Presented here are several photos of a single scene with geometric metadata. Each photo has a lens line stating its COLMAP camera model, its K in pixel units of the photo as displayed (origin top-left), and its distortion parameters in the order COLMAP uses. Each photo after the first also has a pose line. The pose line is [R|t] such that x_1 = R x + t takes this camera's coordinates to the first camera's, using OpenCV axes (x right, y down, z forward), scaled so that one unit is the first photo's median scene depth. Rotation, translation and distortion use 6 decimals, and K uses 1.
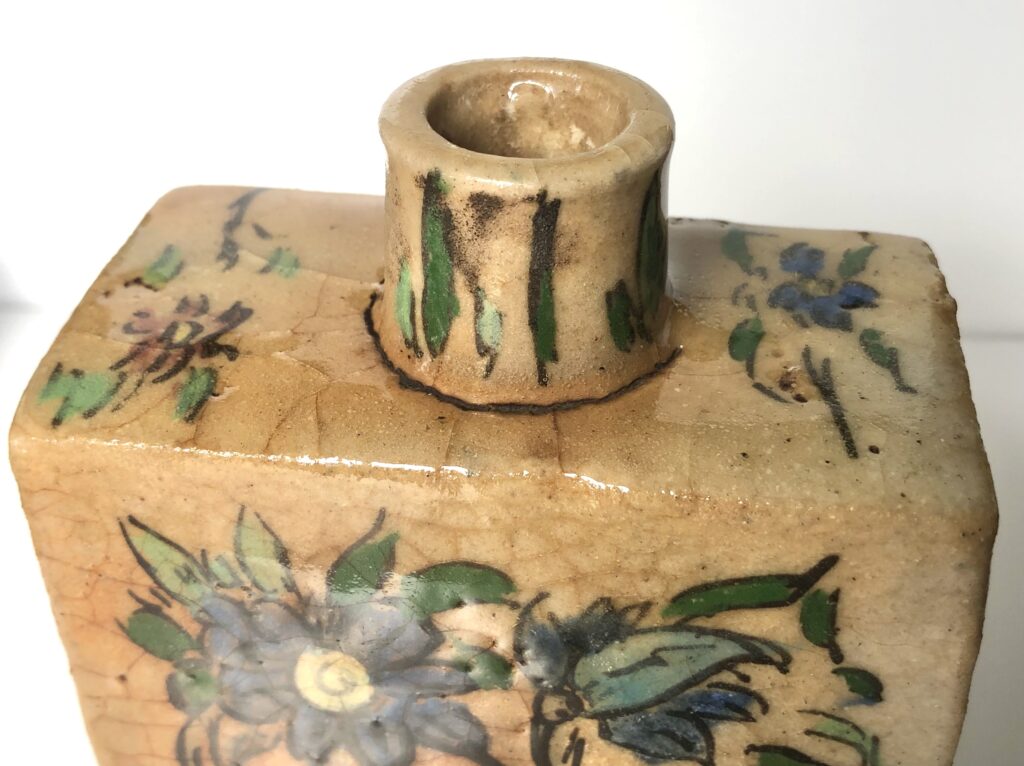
lens RADIAL K [[1262.4, 0, 512.0], [0, 1262.4, 383.0], [0, 0, 1]] dist [0.171155, -0.974593]
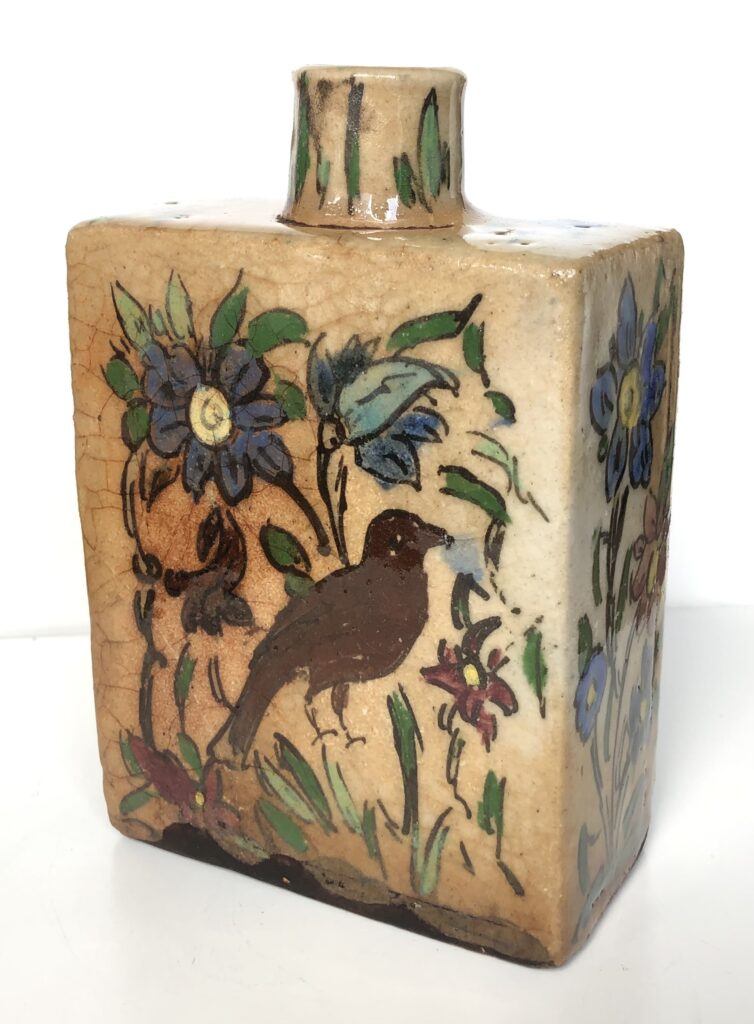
lens RADIAL K [[1237.6, 0, 377.0], [0, 1237.6, 512.0], [0, 0, 1]] dist [0.092301, -0.026035]
pose [[0.933953, 0.139194, -0.329176, 0.627886], [-0.227517, 0.941861, -0.247251, 0.740686], [0.275622, 0.305814, 0.911323, -0.337895]]
